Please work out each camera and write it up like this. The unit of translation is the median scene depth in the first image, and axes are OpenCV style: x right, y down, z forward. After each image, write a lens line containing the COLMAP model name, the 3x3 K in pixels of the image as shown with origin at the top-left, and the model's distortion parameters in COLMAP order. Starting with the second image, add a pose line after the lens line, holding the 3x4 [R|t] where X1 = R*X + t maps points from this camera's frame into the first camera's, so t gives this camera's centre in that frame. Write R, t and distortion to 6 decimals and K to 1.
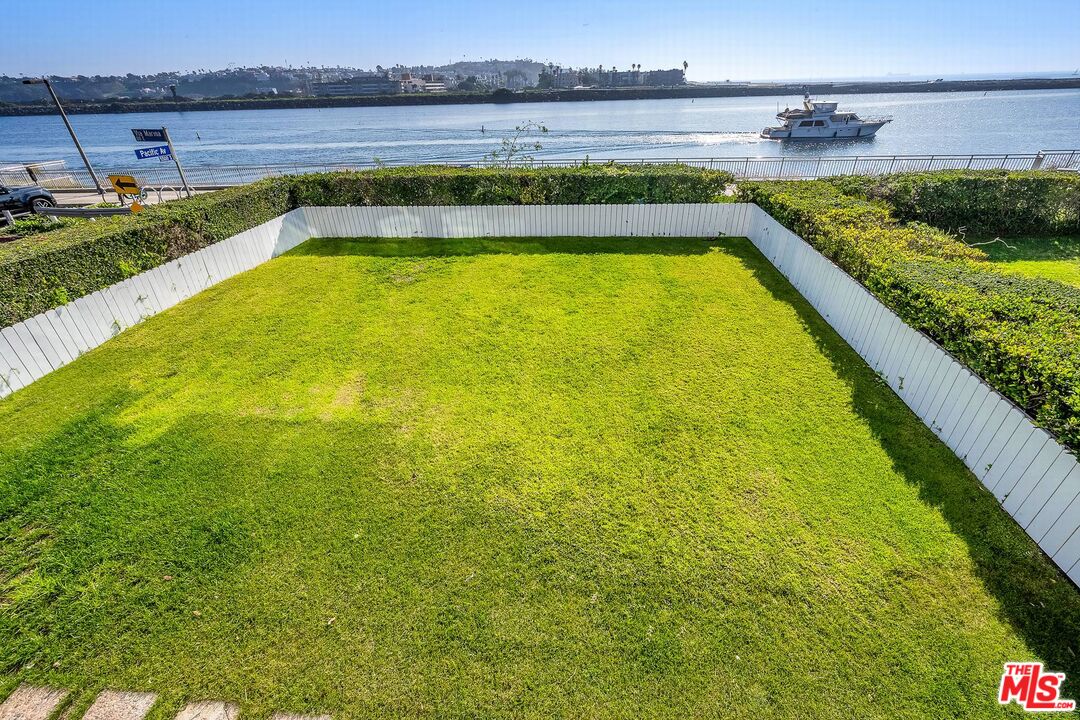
lens RADIAL K [[460.8, 0, 540.0], [0, 460.8, 360.0], [0, 0, 1]] dist [0.000771, 0.000135]
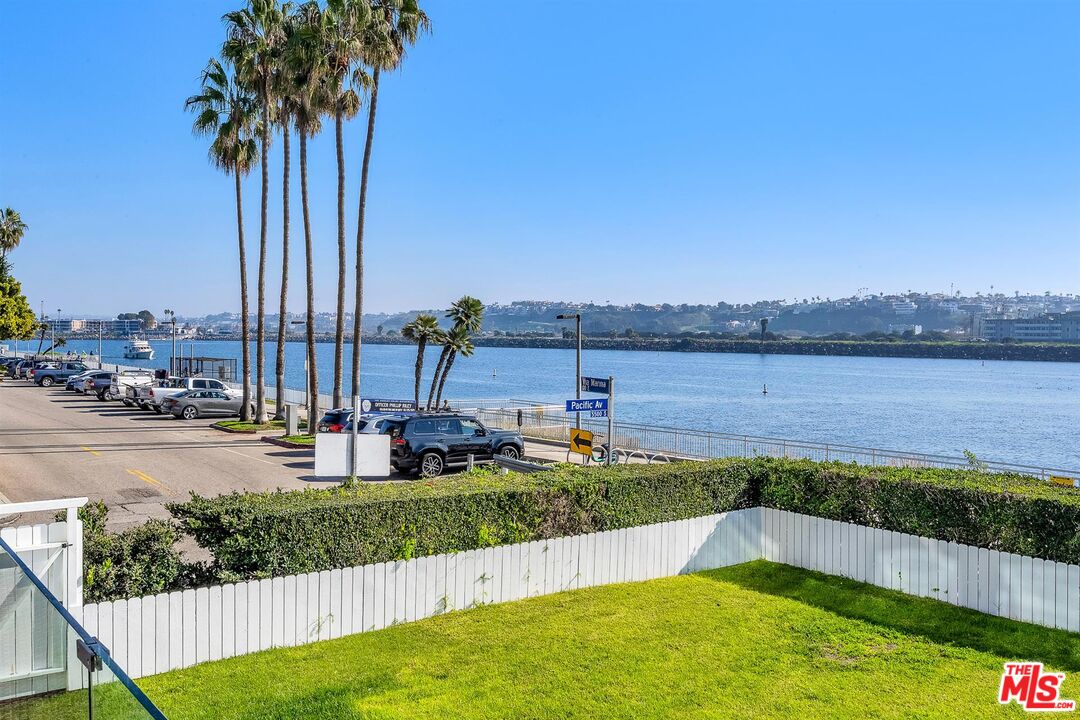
lens RADIAL K [[1002.2, 0, 540.0], [0, 1002.2, 360.0], [0, 0, 1]] dist [0.001204, -0.001327]
pose [[0.665384, 0.051731, -0.744707, 0.278851], [-0.401125, 0.866115, -0.298235, 0.005557], [0.629574, 0.497161, 0.597049, -0.056009]]
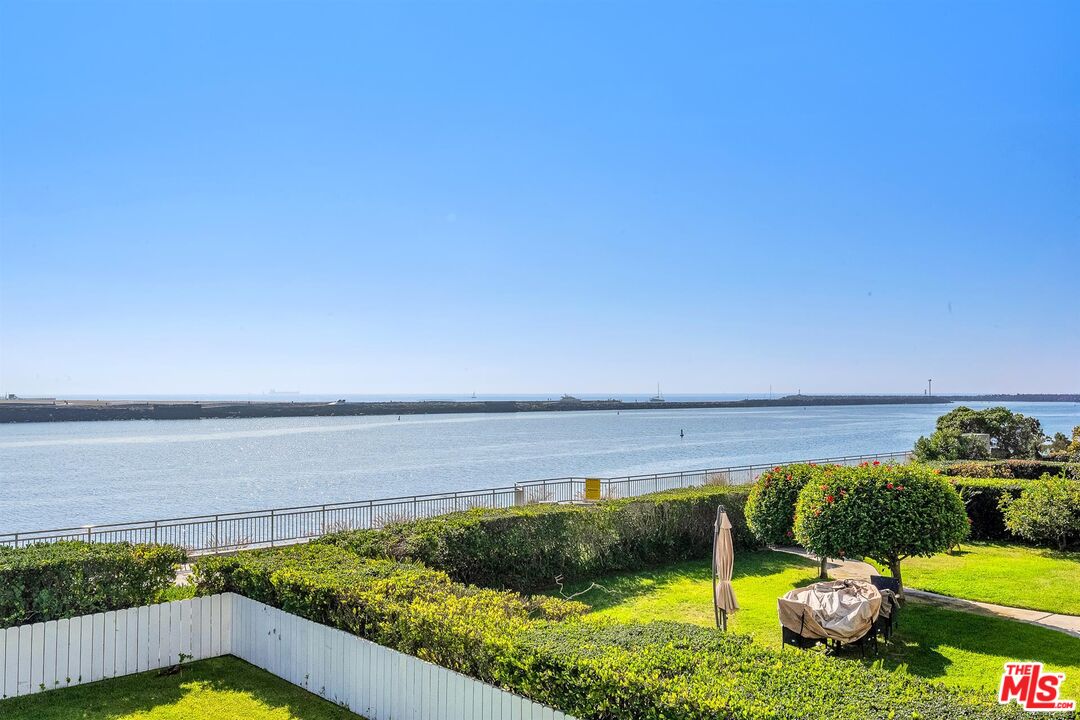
lens RADIAL K [[934.9, 0, 540.0], [0, 934.9, 360.0], [0, 0, 1]] dist [-0.001314, -0.000312]
pose [[0.661168, 0.047930, 0.748705, -0.176217], [0.373463, 0.844498, -0.383860, -0.006561], [-0.650679, 0.533410, 0.540455, 0.001149]]
